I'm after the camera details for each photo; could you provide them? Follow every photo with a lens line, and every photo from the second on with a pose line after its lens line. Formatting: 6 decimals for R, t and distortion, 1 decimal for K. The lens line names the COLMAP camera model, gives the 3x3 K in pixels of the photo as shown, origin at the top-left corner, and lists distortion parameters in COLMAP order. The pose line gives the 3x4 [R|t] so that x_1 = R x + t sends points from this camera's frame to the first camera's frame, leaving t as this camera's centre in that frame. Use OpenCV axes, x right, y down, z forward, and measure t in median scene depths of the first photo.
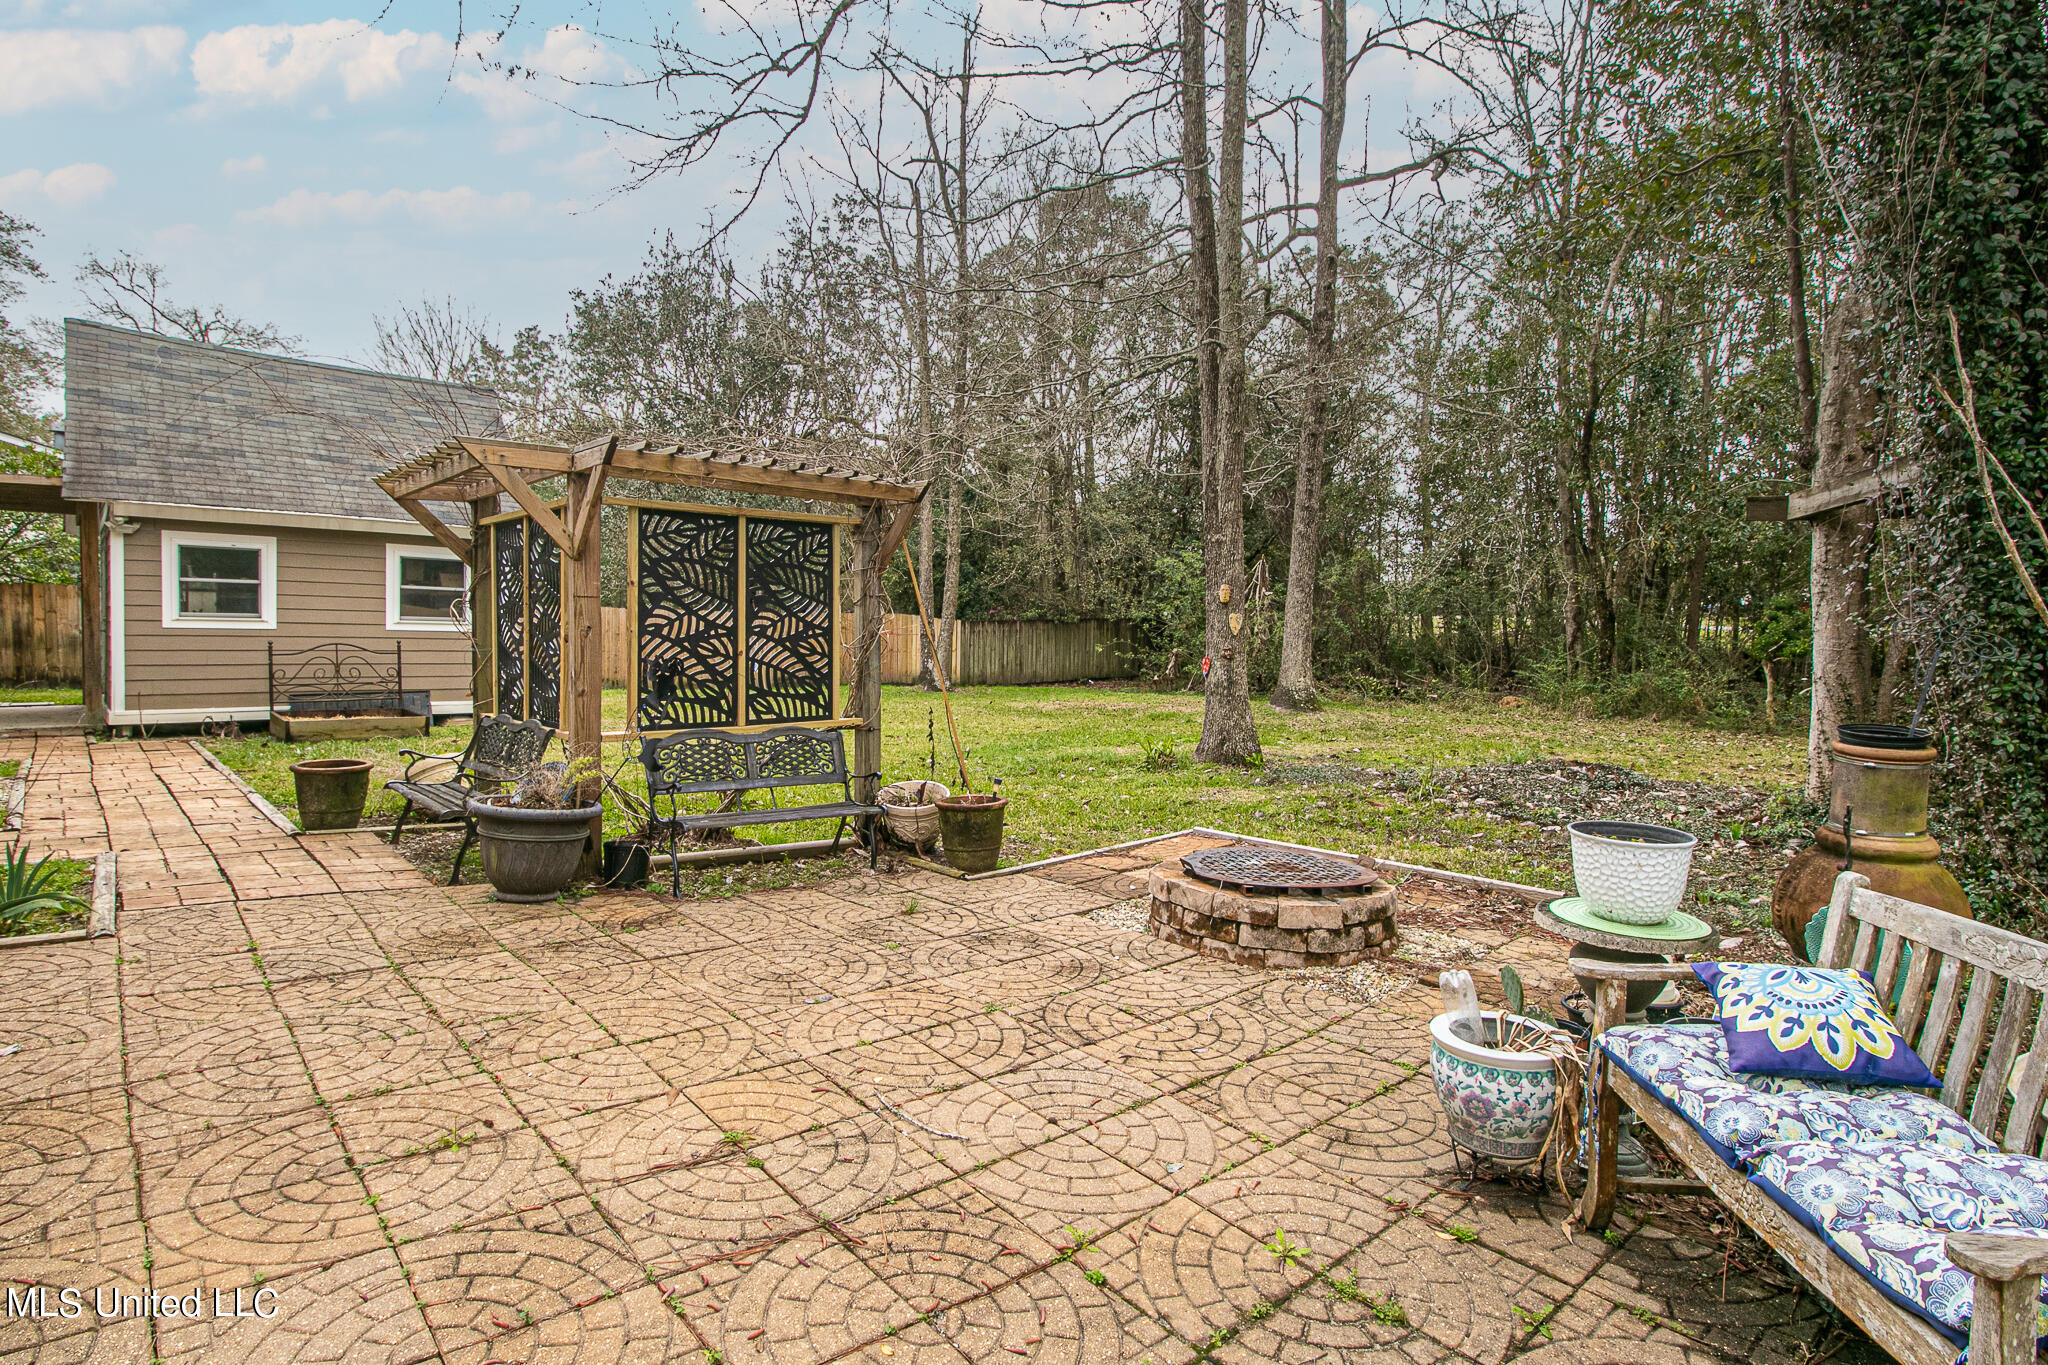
lens RADIAL K [[1057.0, 0, 1018.7], [0, 1057.0, 675.3], [0, 0, 1]] dist [-0.006516, -0.003484]
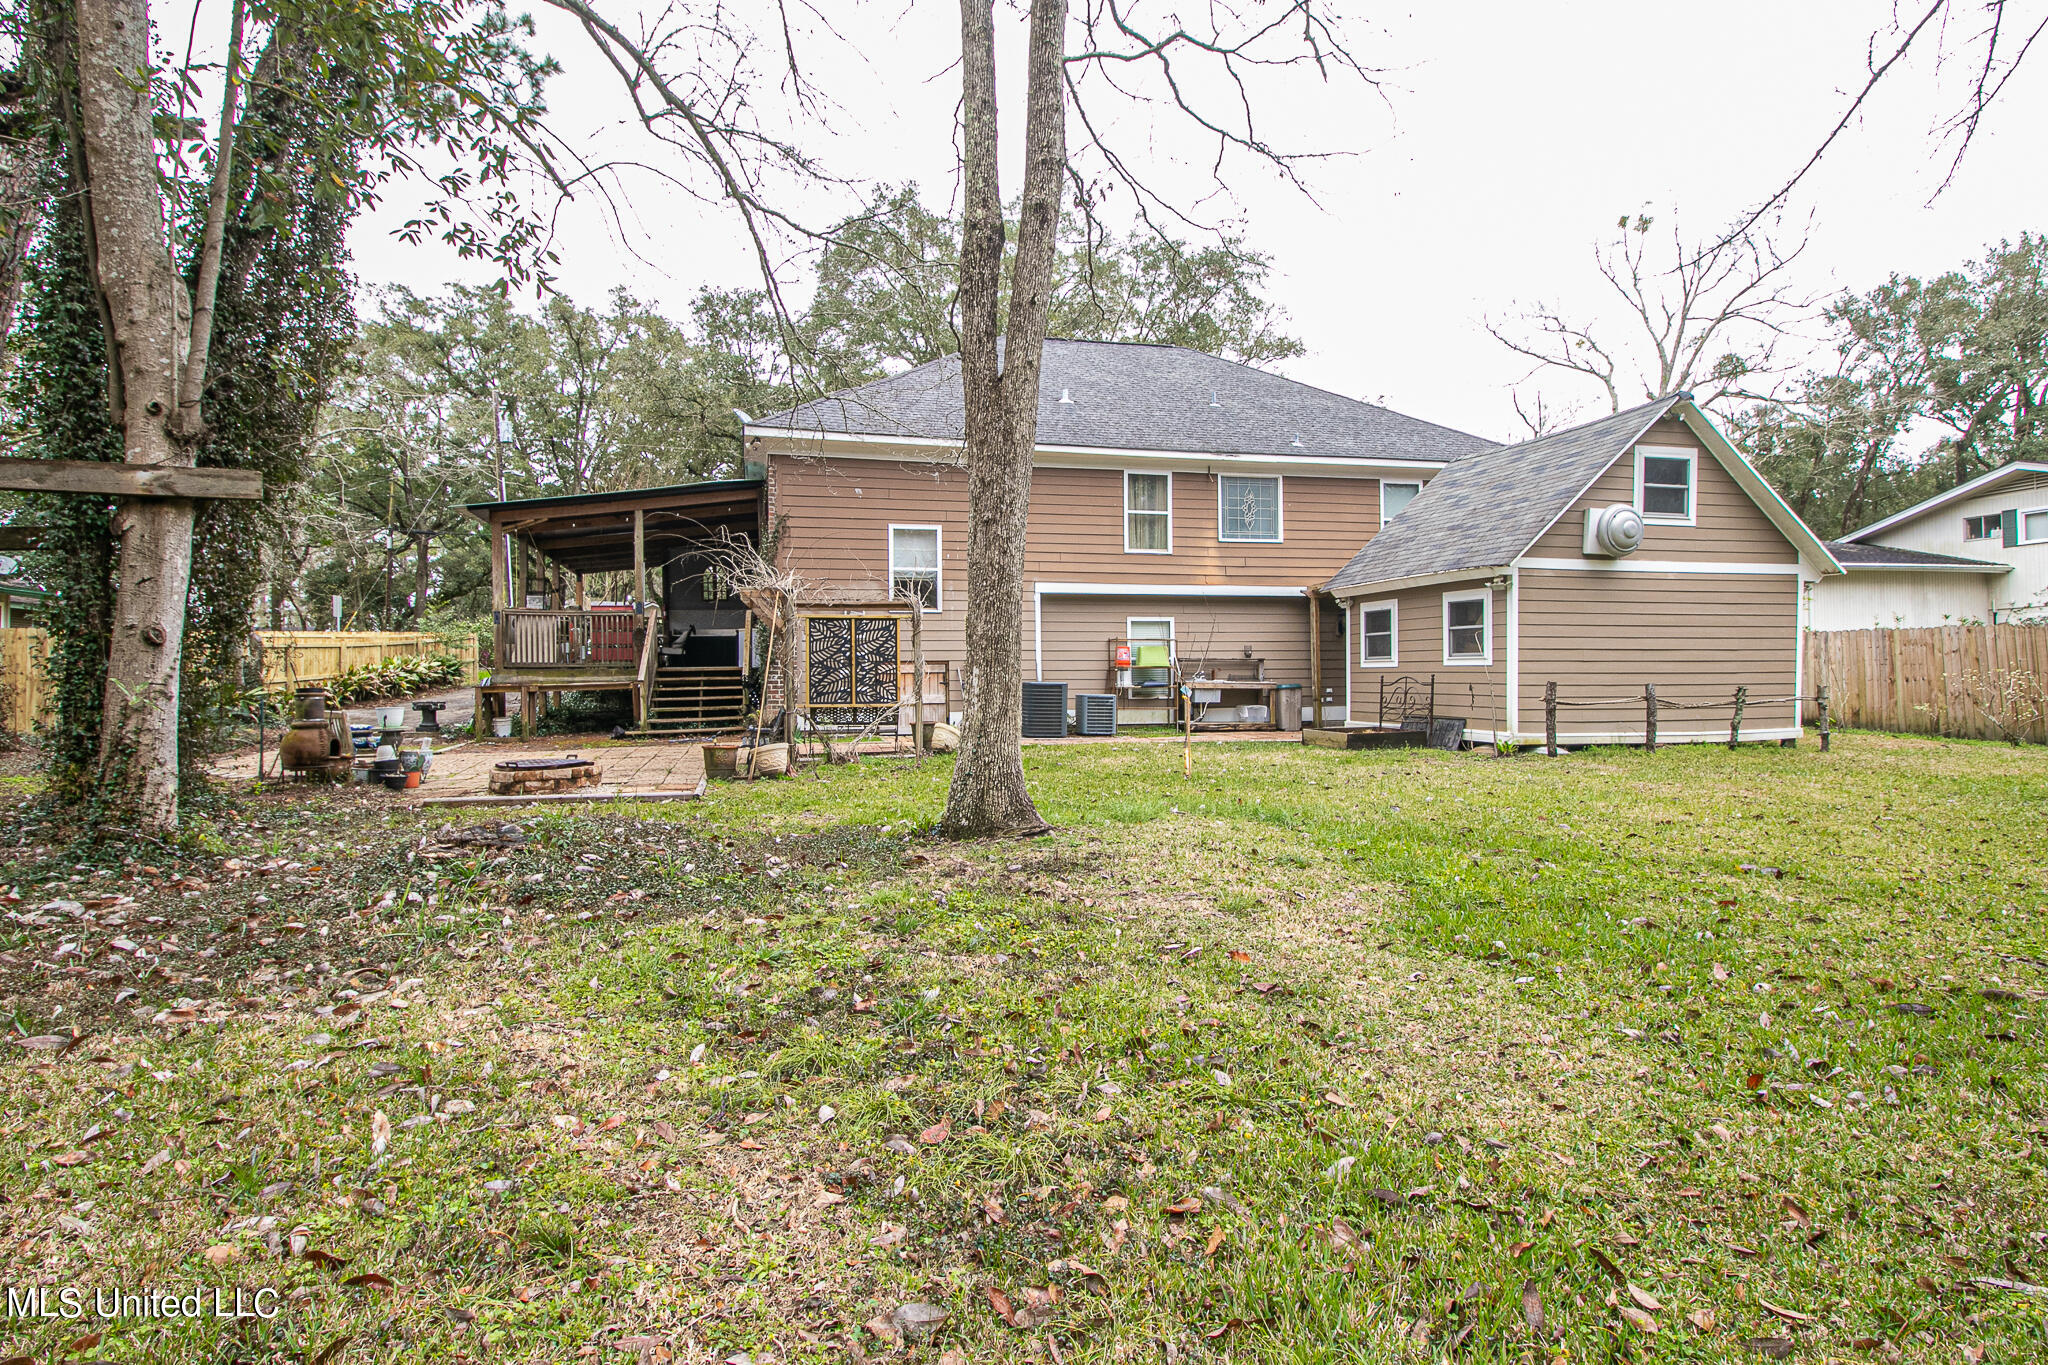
lens RADIAL K [[1057.0, 0, 1023.6], [0, 1057.0, 682.1], [0, 0, 1]] dist [-0.006516, -0.003484]
pose [[-0.468003, -0.007567, -0.883695, 0.727939], [-0.031678, 0.999464, 0.008218, -0.020206], [0.883159, 0.031840, -0.467992, 1.225999]]
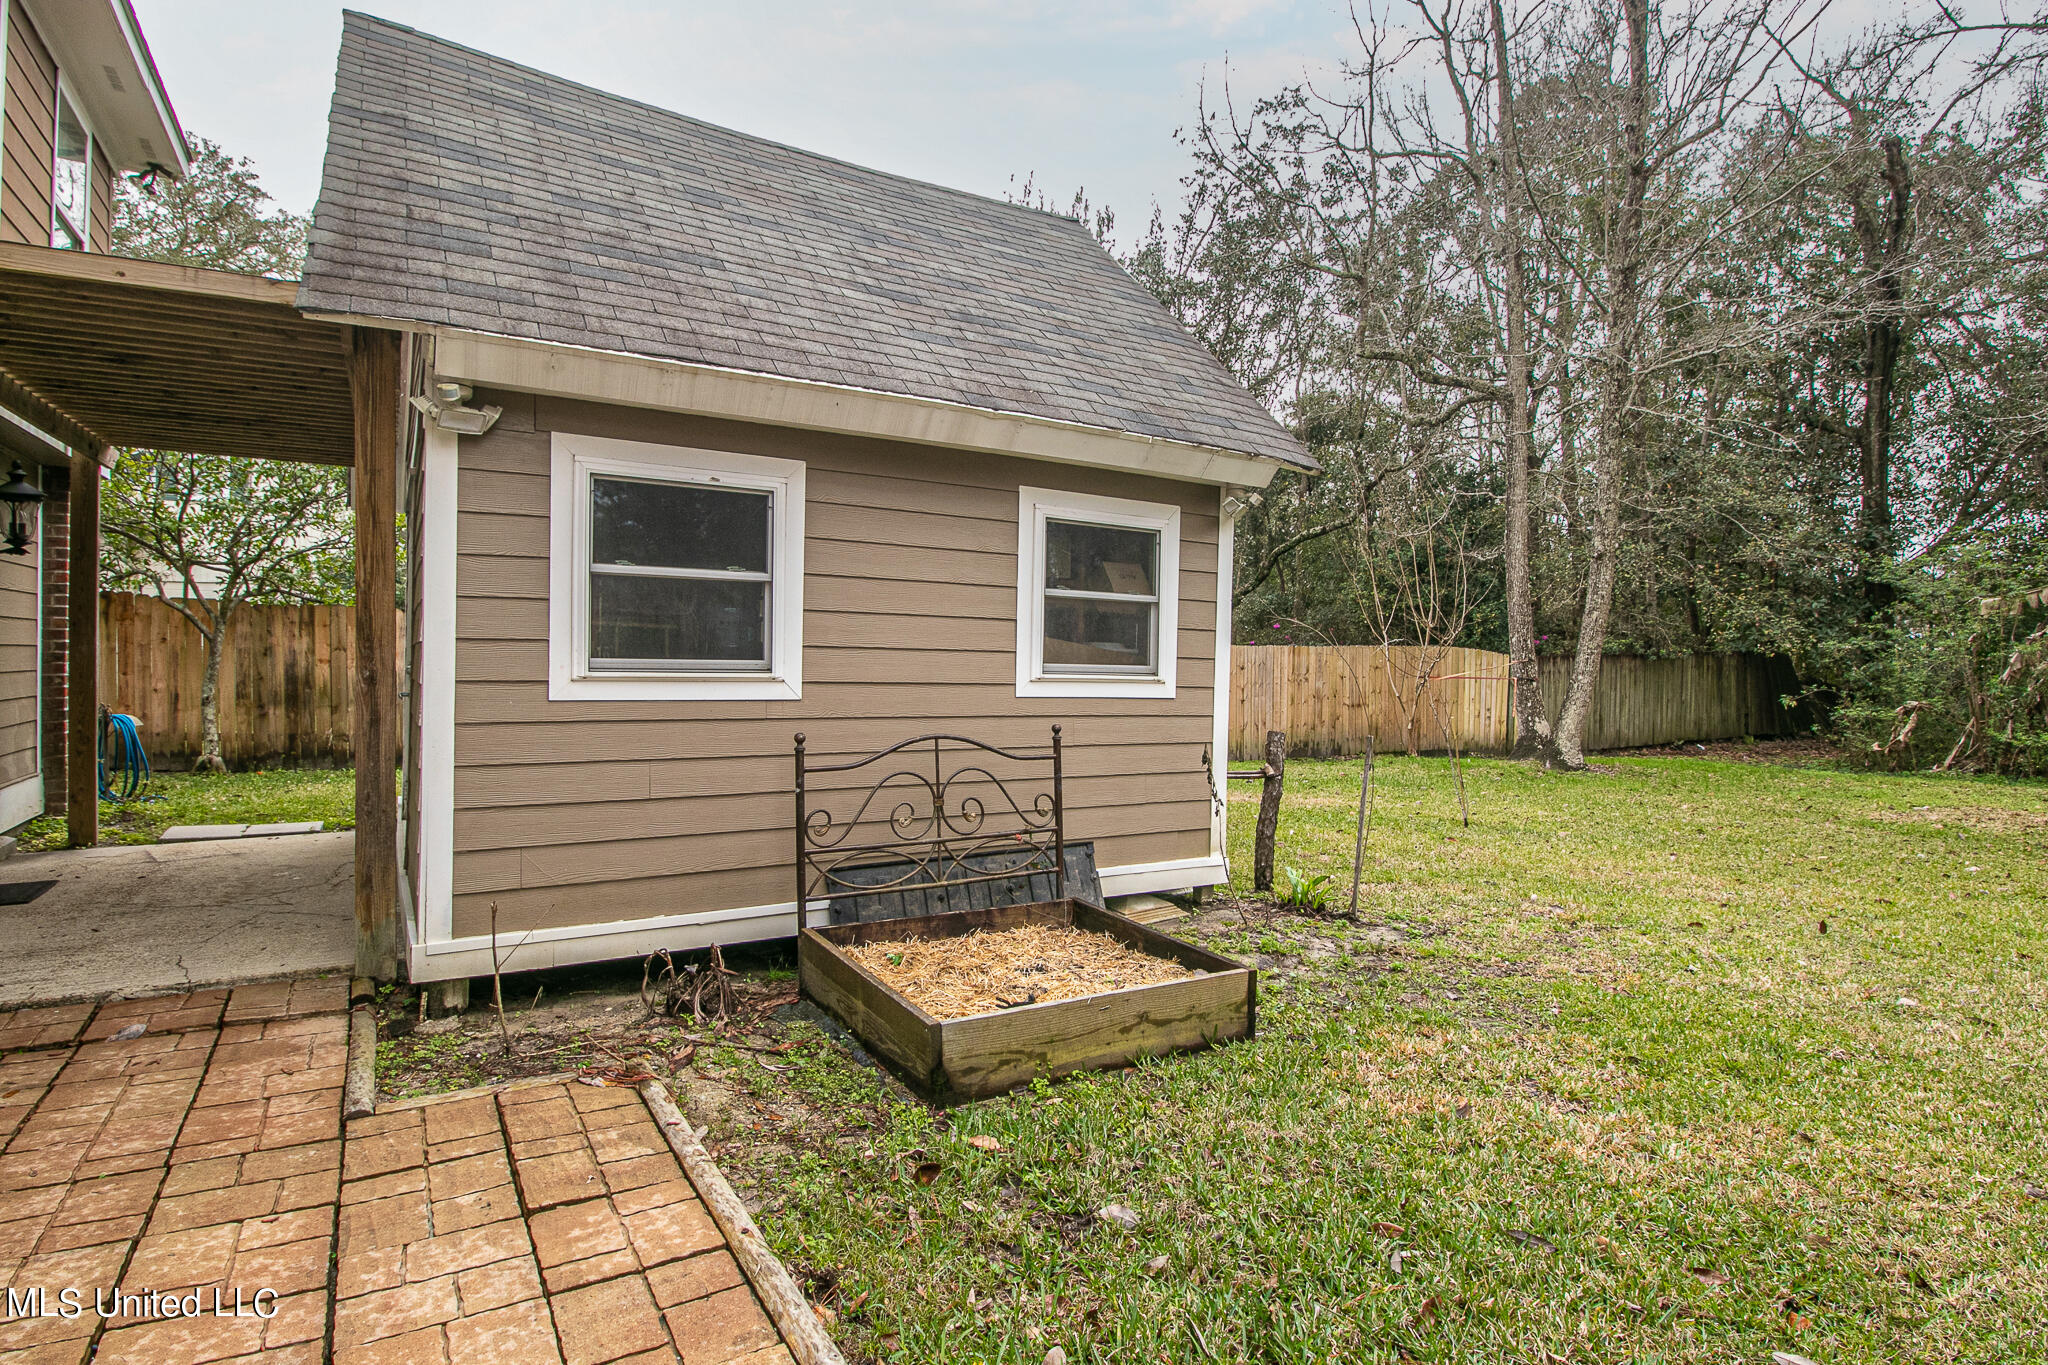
lens RADIAL K [[1057.0, 0, 1032.2], [0, 1057.0, 678.4], [0, 0, 1]] dist [-0.006516, -0.003484]
pose [[0.984349, -0.000897, -0.176226, -0.561601], [-0.003739, 0.999656, -0.025972, -0.042646], [0.176188, 0.026224, 0.984007, 0.642765]]
